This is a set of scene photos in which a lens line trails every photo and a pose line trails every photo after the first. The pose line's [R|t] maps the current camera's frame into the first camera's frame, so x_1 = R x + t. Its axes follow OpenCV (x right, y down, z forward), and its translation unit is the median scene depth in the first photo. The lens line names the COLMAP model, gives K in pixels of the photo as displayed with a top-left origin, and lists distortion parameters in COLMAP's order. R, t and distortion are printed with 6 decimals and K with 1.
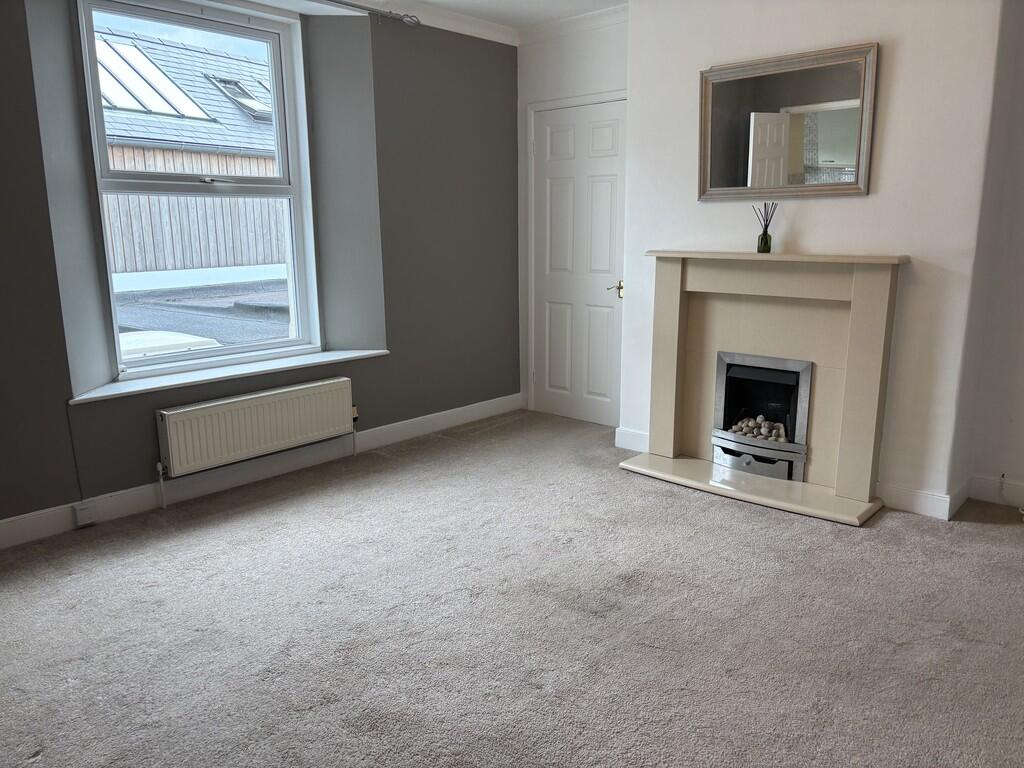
lens RADIAL K [[760.6, 0, 512.0], [0, 760.6, 384.0], [0, 0, 1]] dist [0.045182, -0.002224]
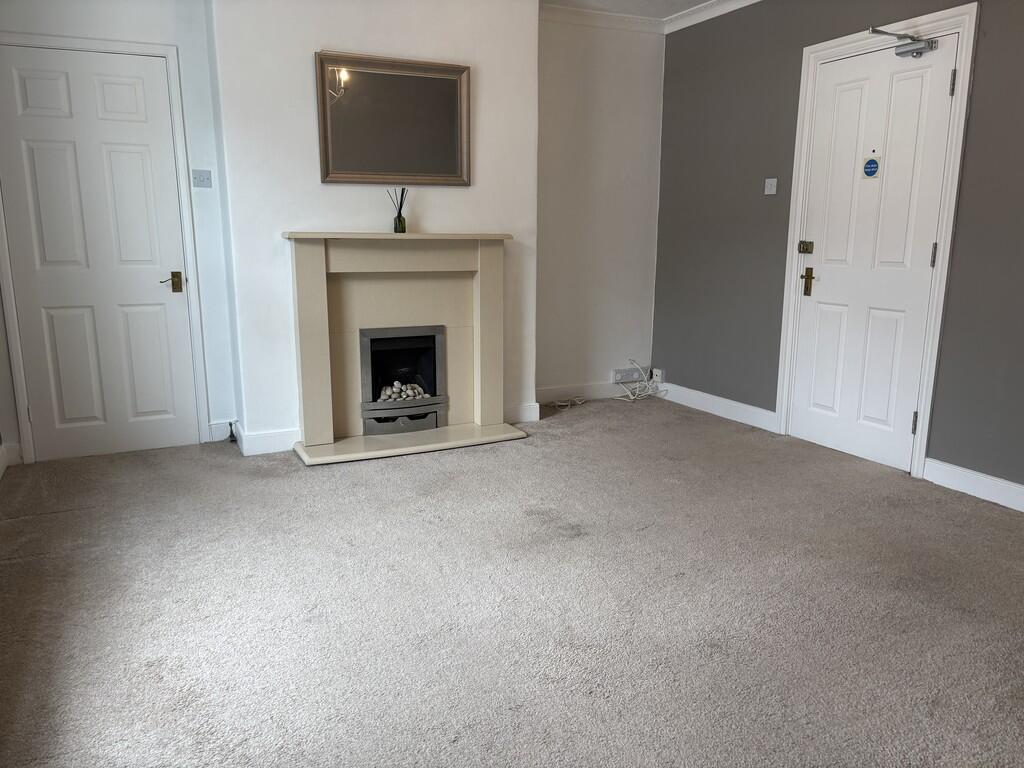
lens RADIAL K [[792.2, 0, 512.0], [0, 792.2, 384.0], [0, 0, 1]] dist [0.006272, -0.003659]
pose [[0.368841, -0.174550, 0.912956, -0.654946], [0.184719, 0.976383, 0.112049, -0.051618], [-0.910953, 0.127312, 0.392373, 0.395837]]
